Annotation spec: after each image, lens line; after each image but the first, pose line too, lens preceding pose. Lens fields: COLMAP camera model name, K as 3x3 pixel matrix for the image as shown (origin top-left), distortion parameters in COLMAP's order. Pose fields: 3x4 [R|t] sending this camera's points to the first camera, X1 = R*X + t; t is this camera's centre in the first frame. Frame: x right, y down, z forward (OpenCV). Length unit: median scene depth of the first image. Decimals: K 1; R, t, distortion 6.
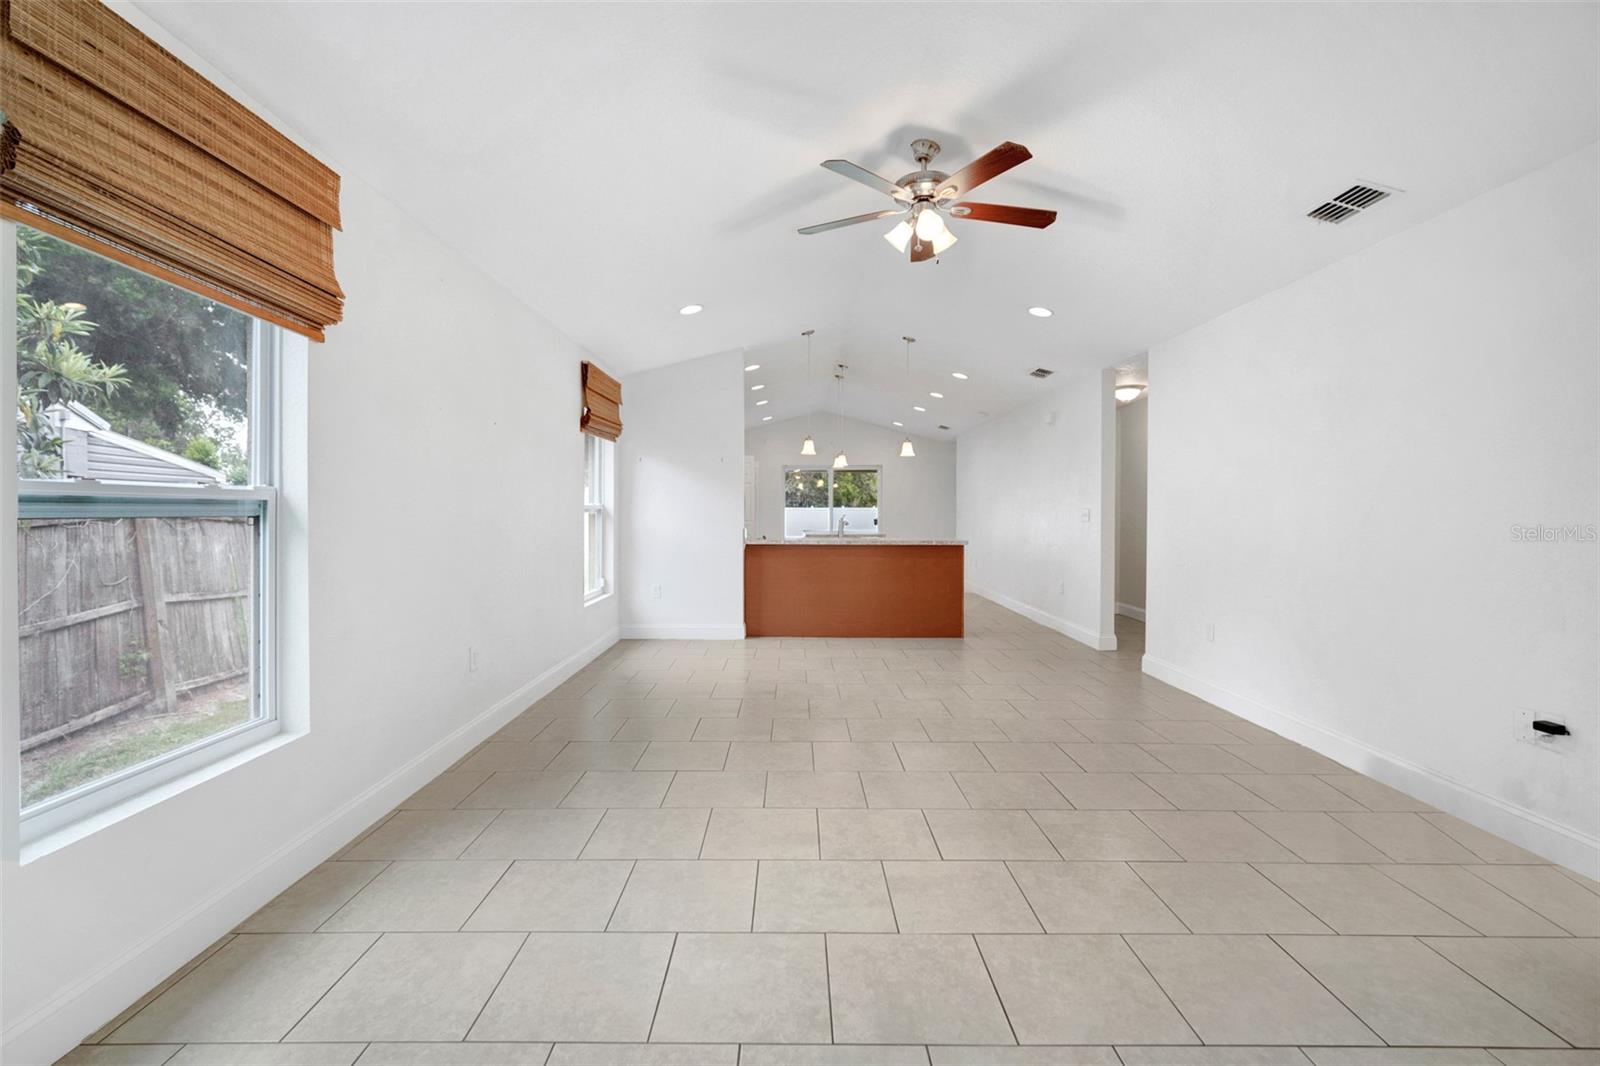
lens RADIAL K [[720.9, 0, 799.0], [0, 720.9, 512.8], [0, 0, 1]] dist [-0.002116, 0.000115]
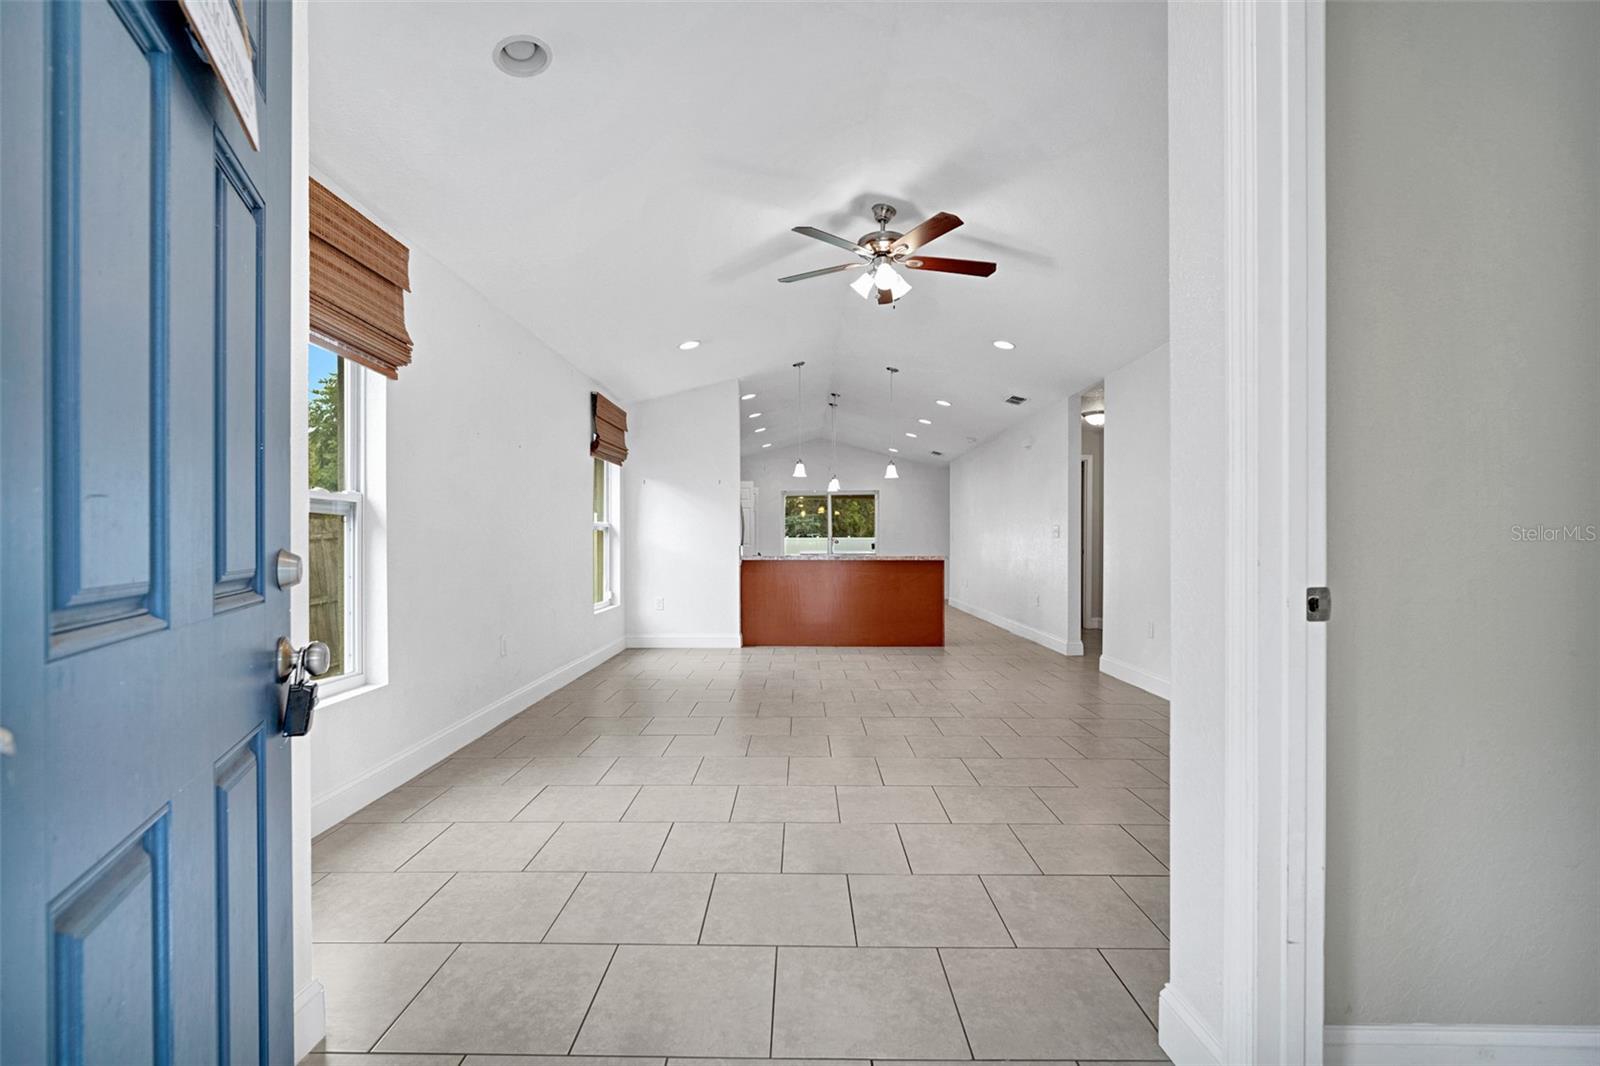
lens RADIAL K [[741.8, 0, 797.7], [0, 741.8, 542.3], [0, 0, 1]] dist [-0.001859, 0.000134]
pose [[0.999919, -0.003642, -0.012212, 0.046653], [0.003595, 0.999986, -0.003871, 0.042516], [0.012225, 0.003827, 0.999918, -0.218747]]
